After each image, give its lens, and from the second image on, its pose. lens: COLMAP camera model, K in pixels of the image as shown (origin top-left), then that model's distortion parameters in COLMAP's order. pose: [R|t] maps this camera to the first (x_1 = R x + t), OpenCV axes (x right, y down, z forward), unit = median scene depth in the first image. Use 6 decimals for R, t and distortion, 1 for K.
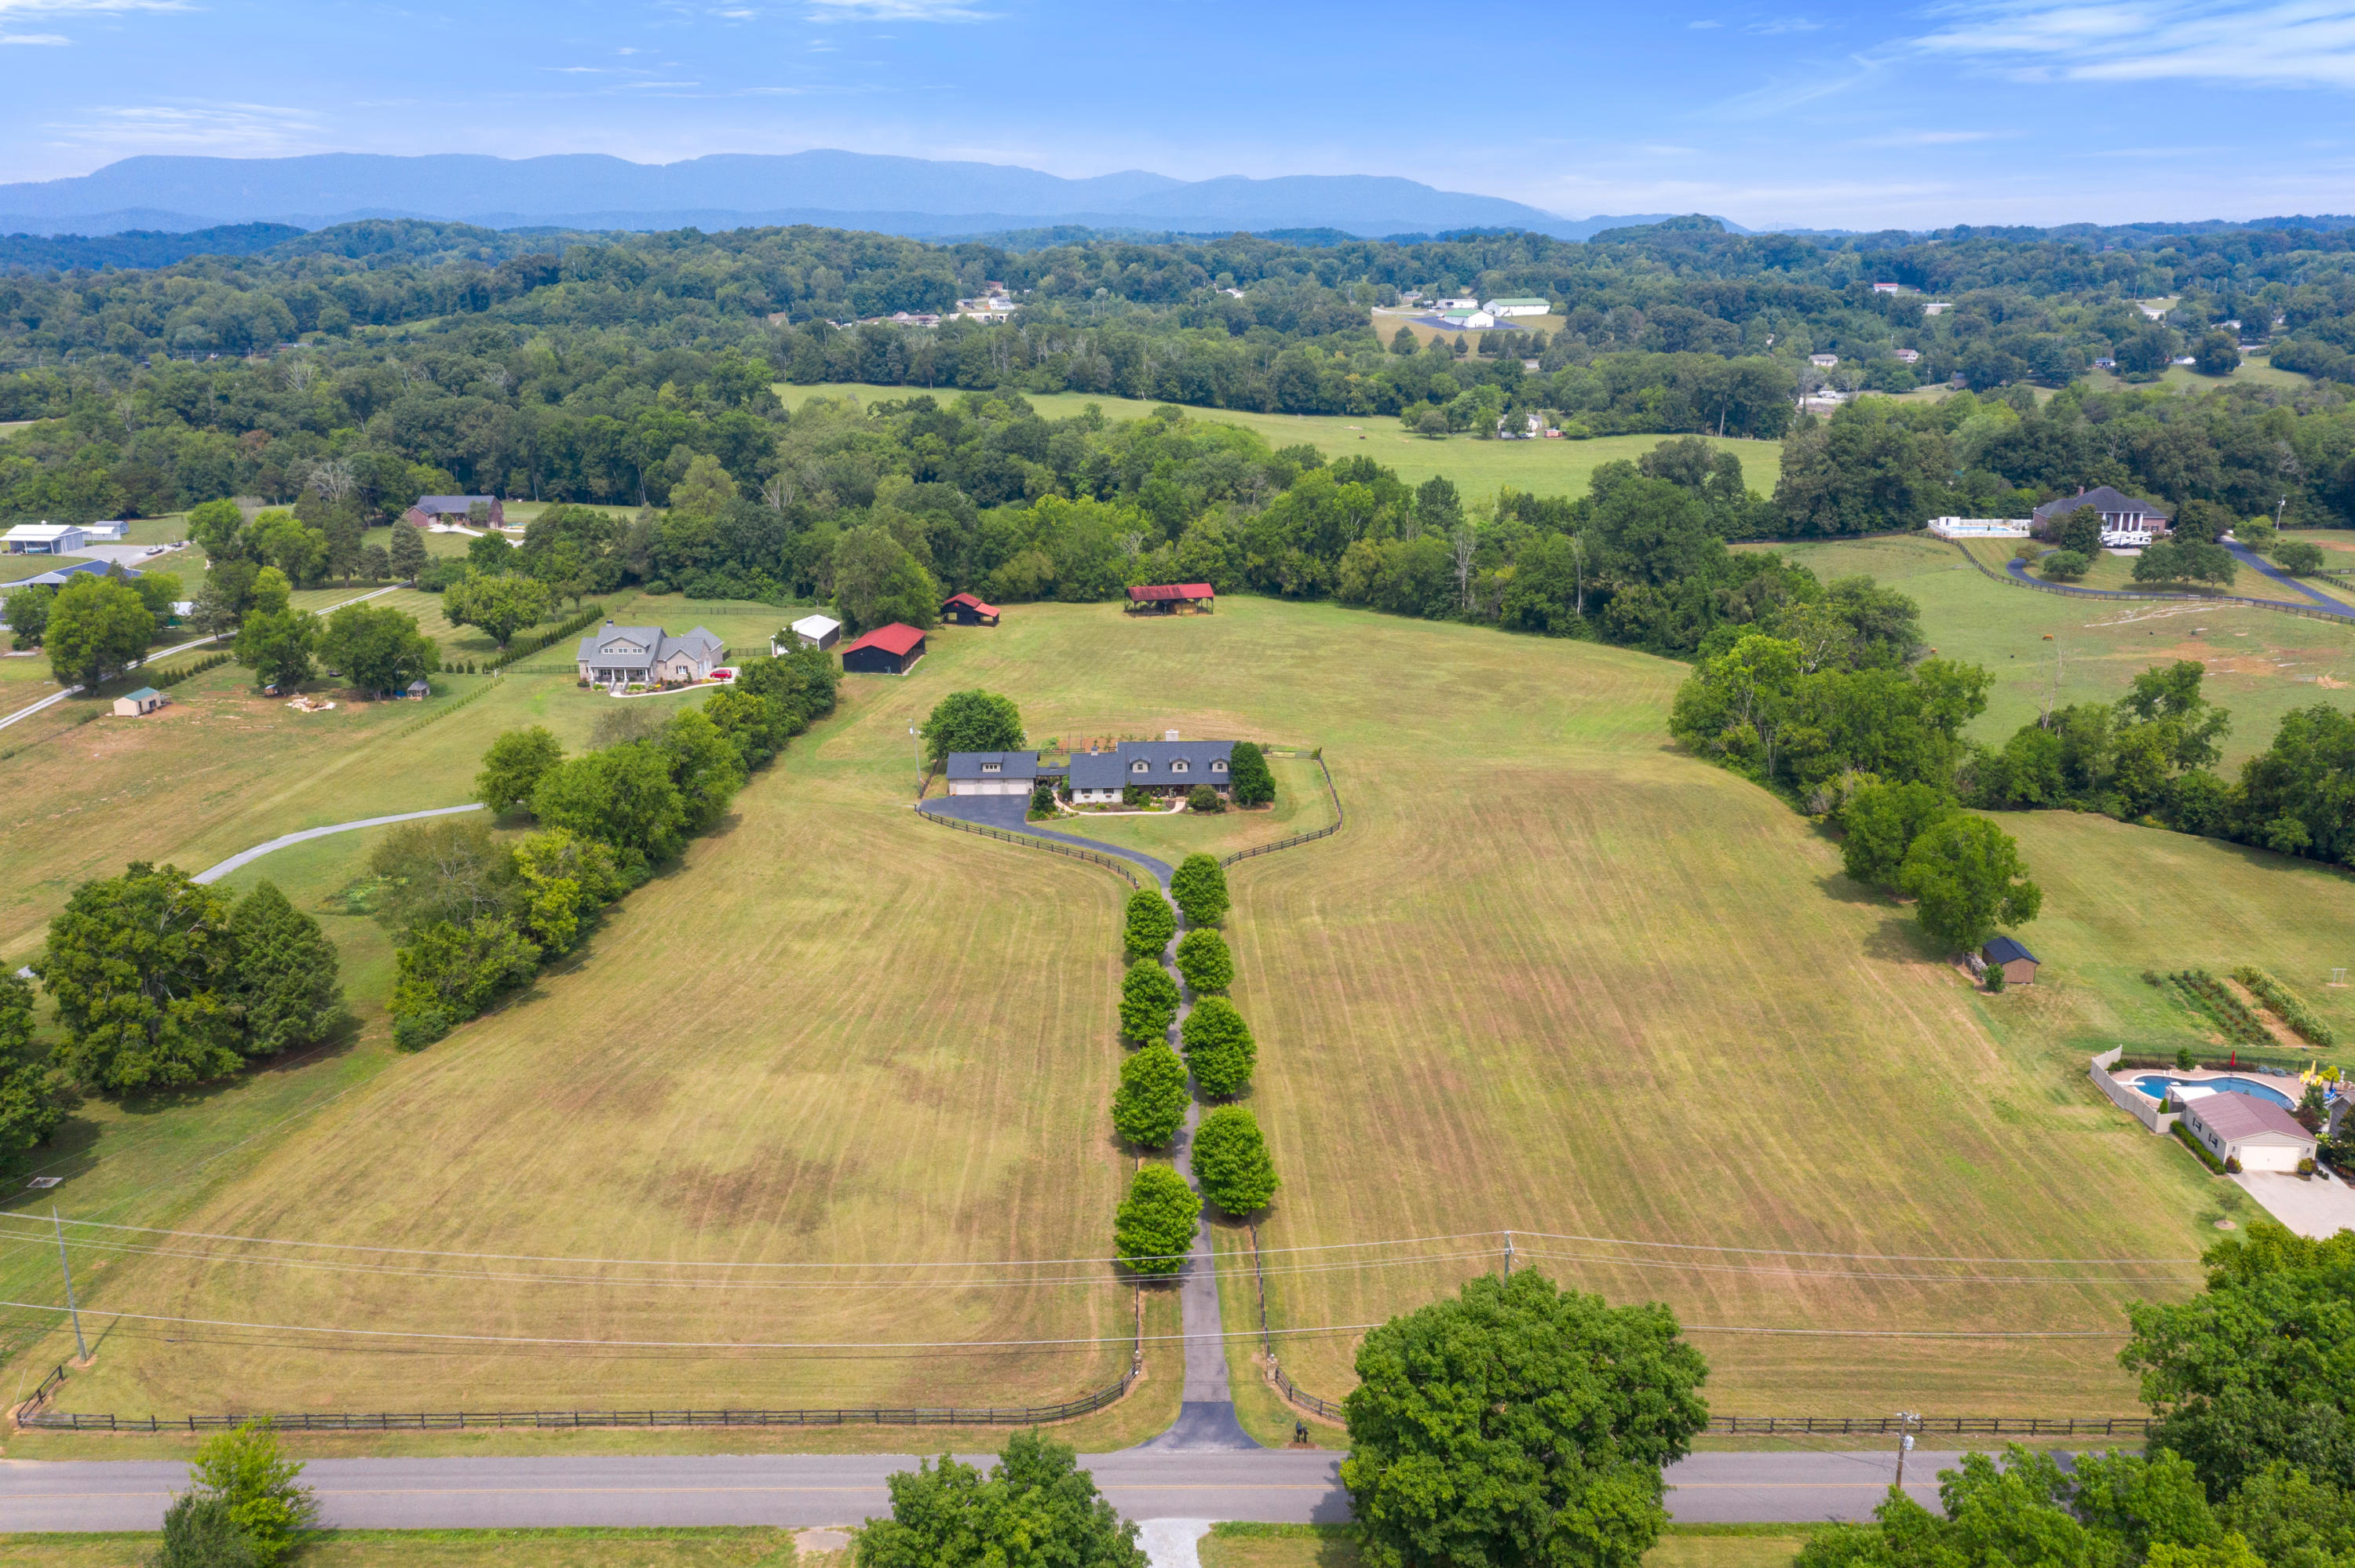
lens RADIAL K [[1864.9, 0, 1203.4], [0, 1864.9, 787.9], [0, 0, 1]] dist [0.005772, 0.005518]
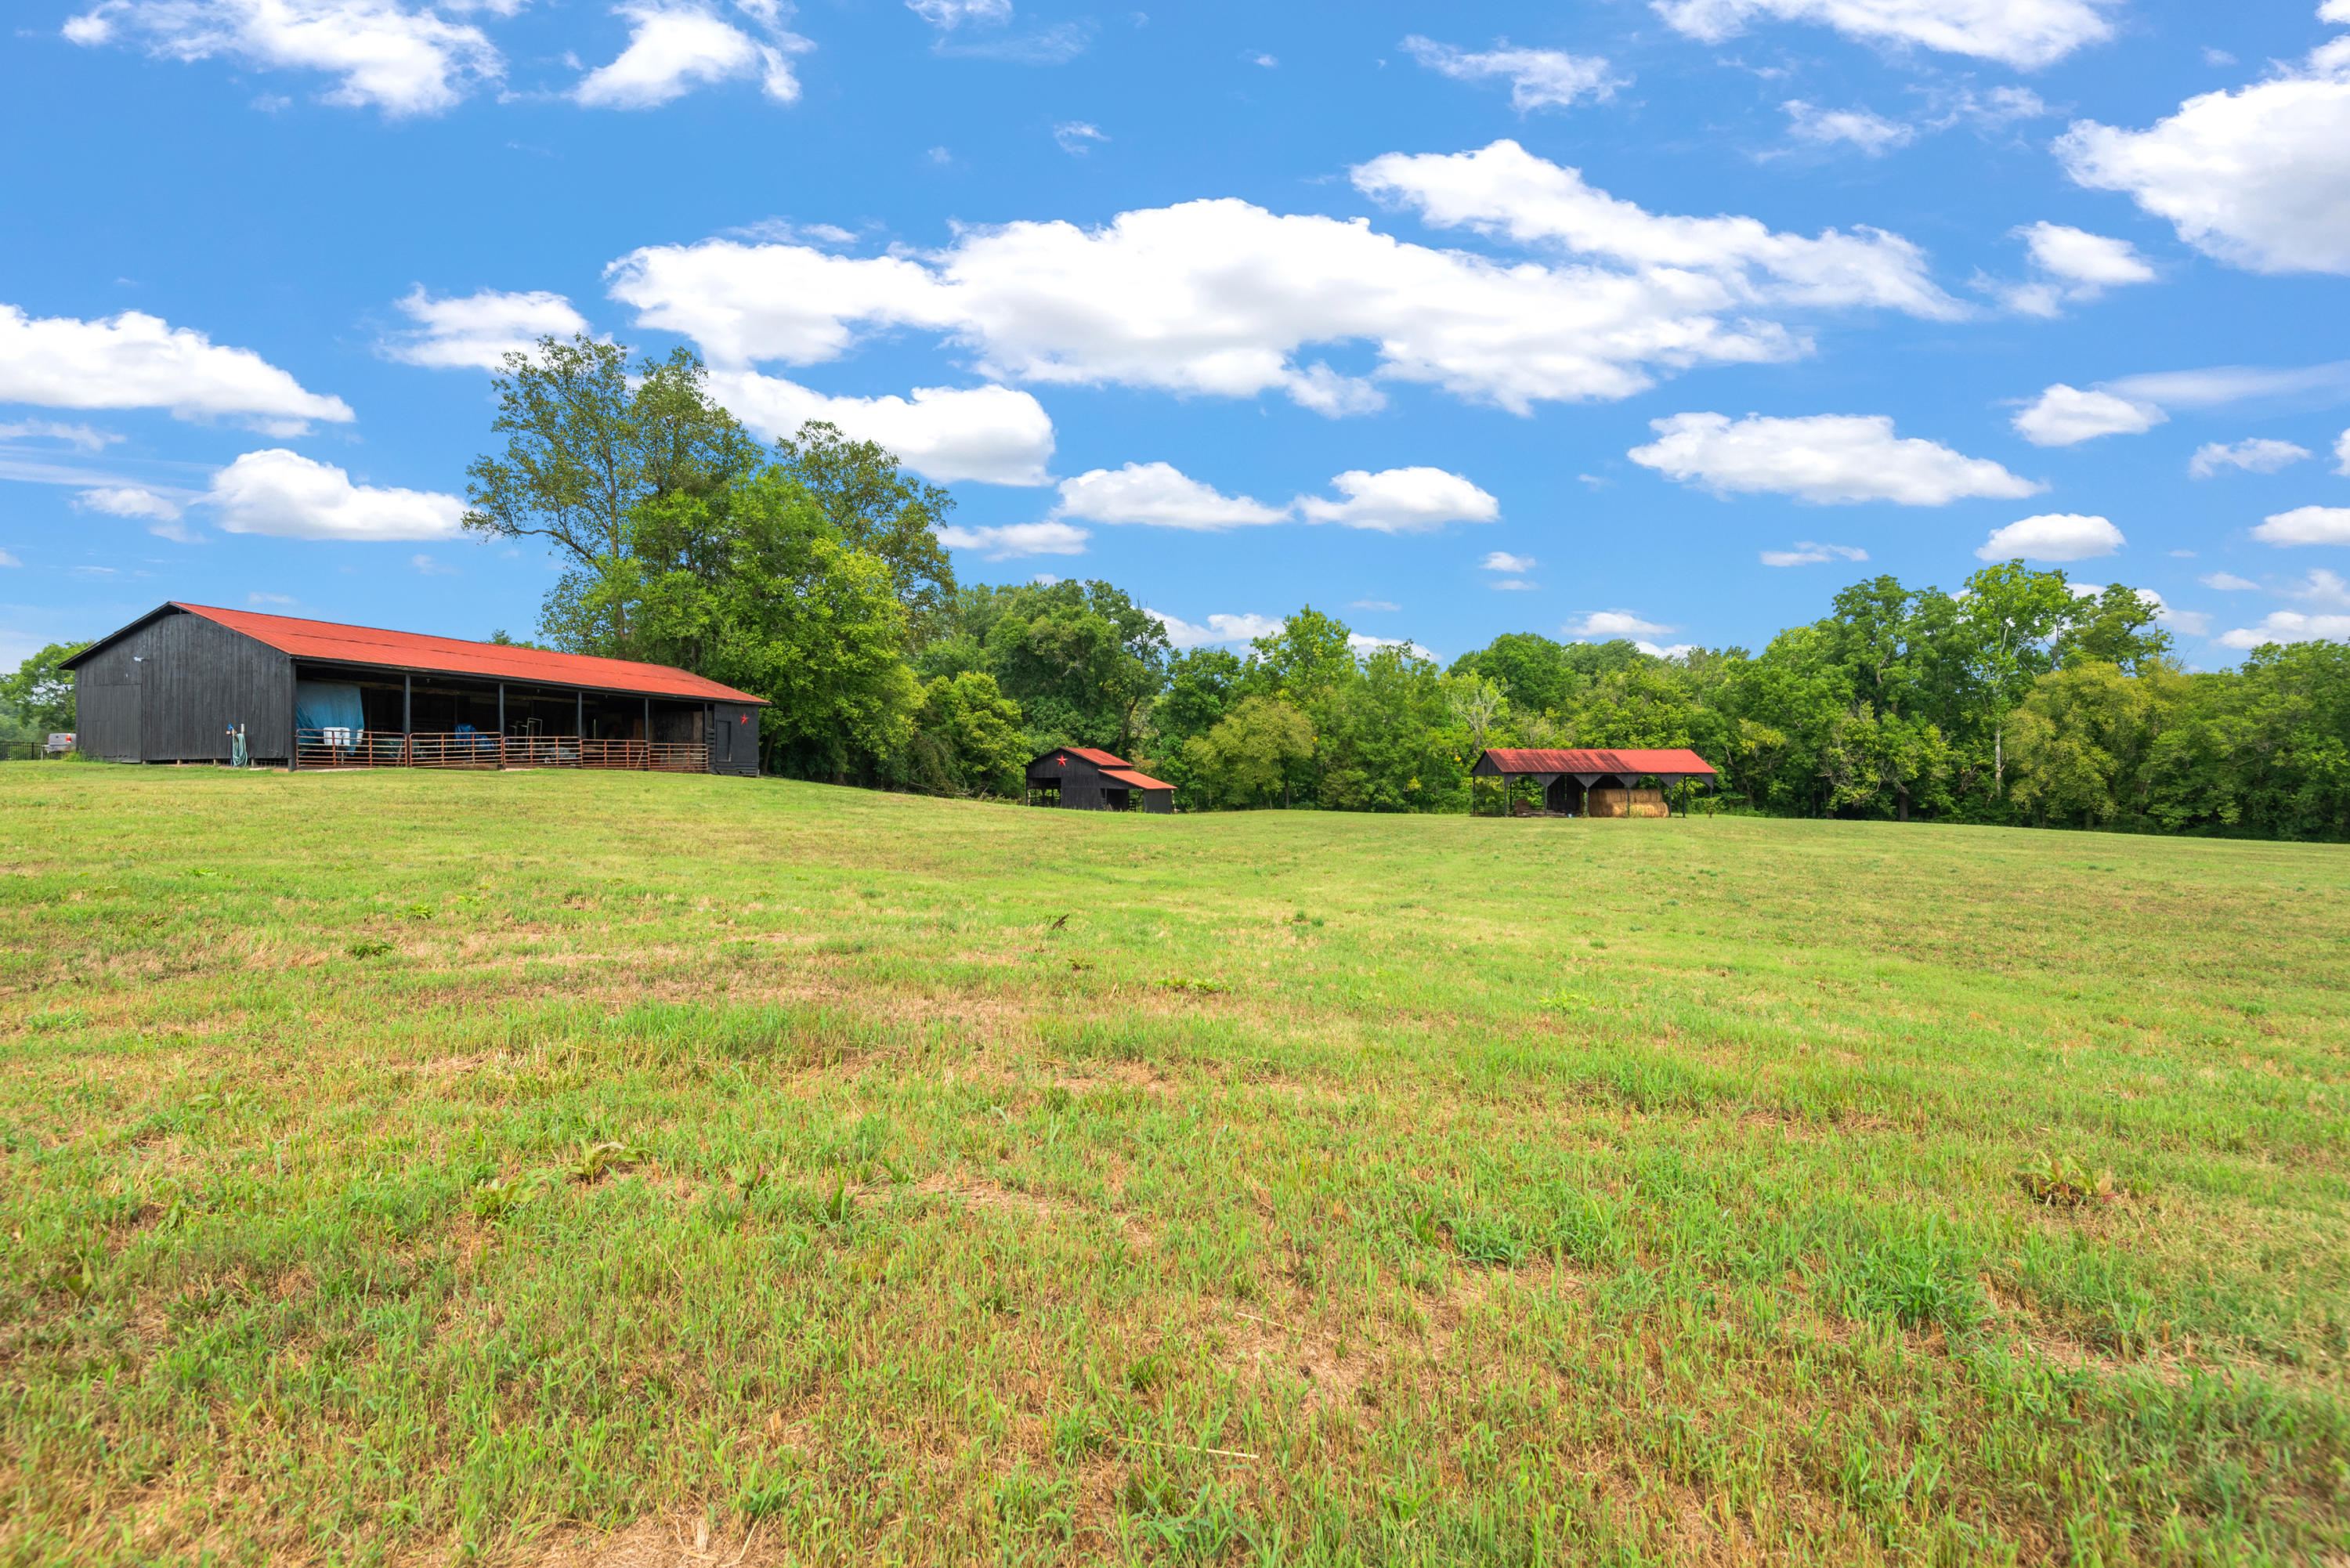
lens RADIAL K [[1065.4, 0, 1175.0], [0, 1065.4, 784.0], [0, 0, 1]] dist [0.034904, -0.027541]
pose [[0.968577, 0.010922, -0.248472, -0.047261], [-0.077531, 0.962513, -0.259917, -0.032340], [0.236319, 0.271014, 0.933116, 0.748969]]
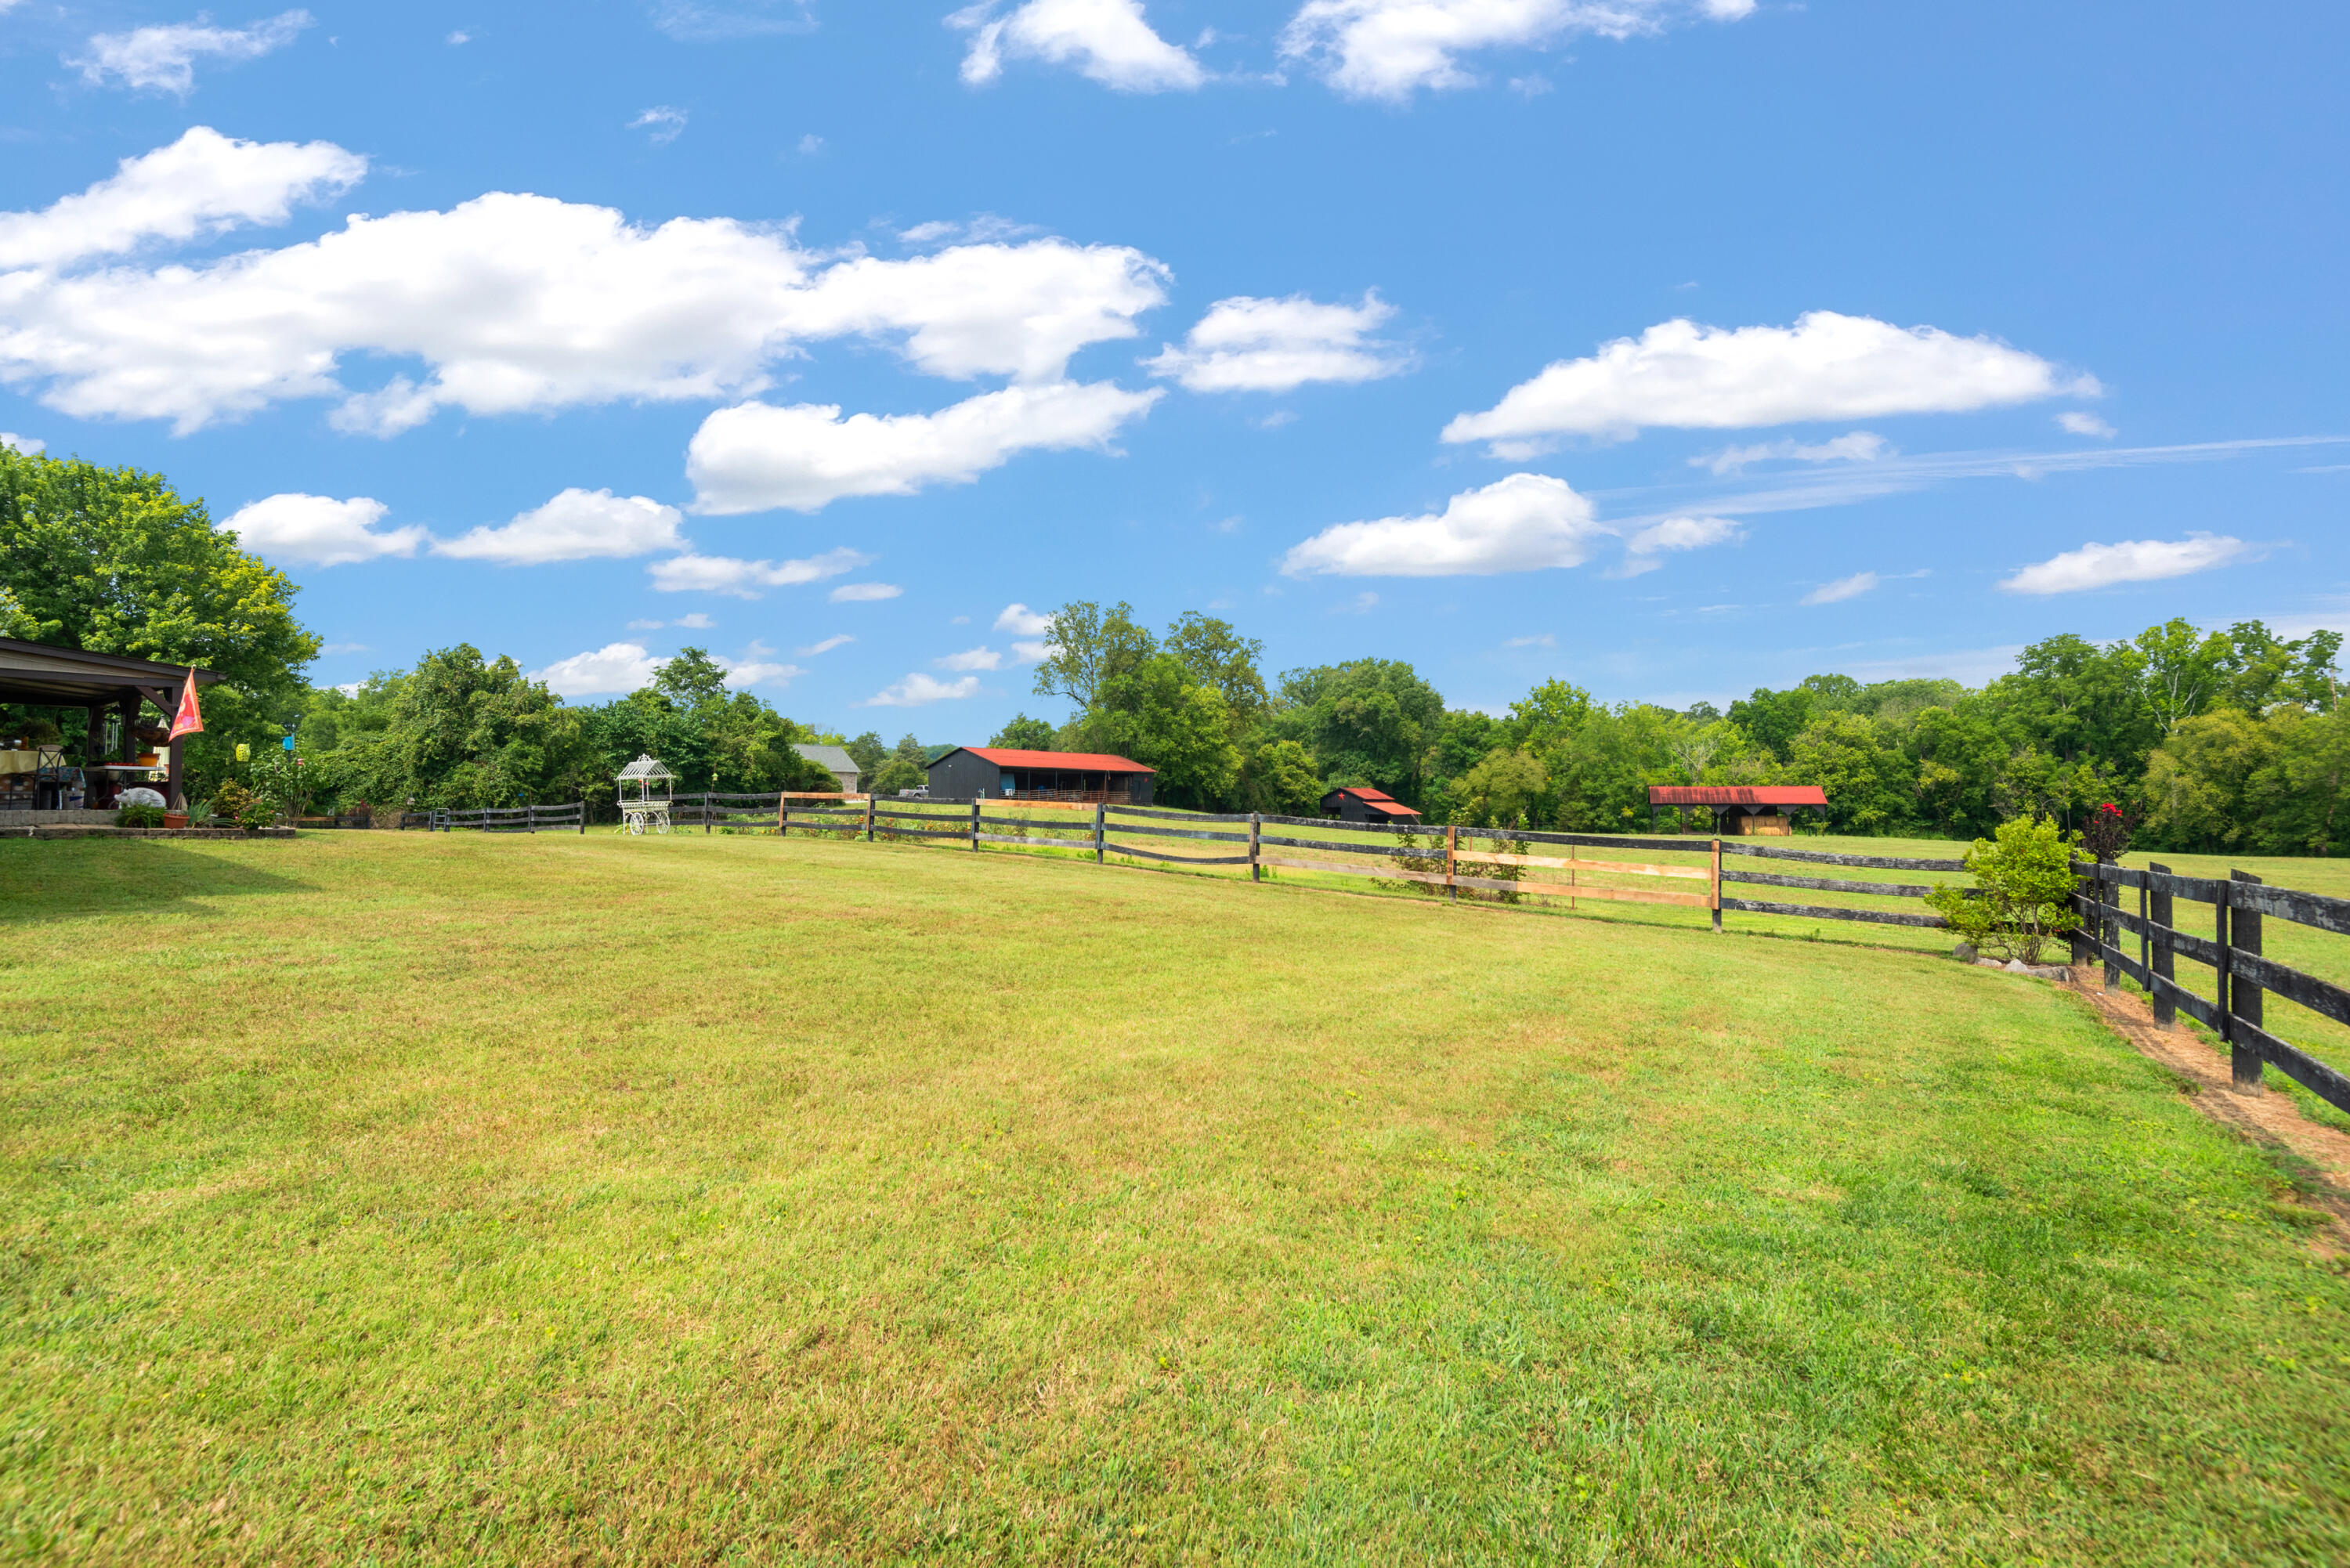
lens RADIAL K [[1065.4, 0, 1175.0], [0, 1065.4, 784.0], [0, 0, 1]] dist [0.034904, -0.027541]
pose [[0.805447, -0.002981, -0.592660, 0.035999], [-0.171983, 0.955783, -0.238538, -0.004968], [0.567166, 0.294057, 0.769320, 0.651543]]
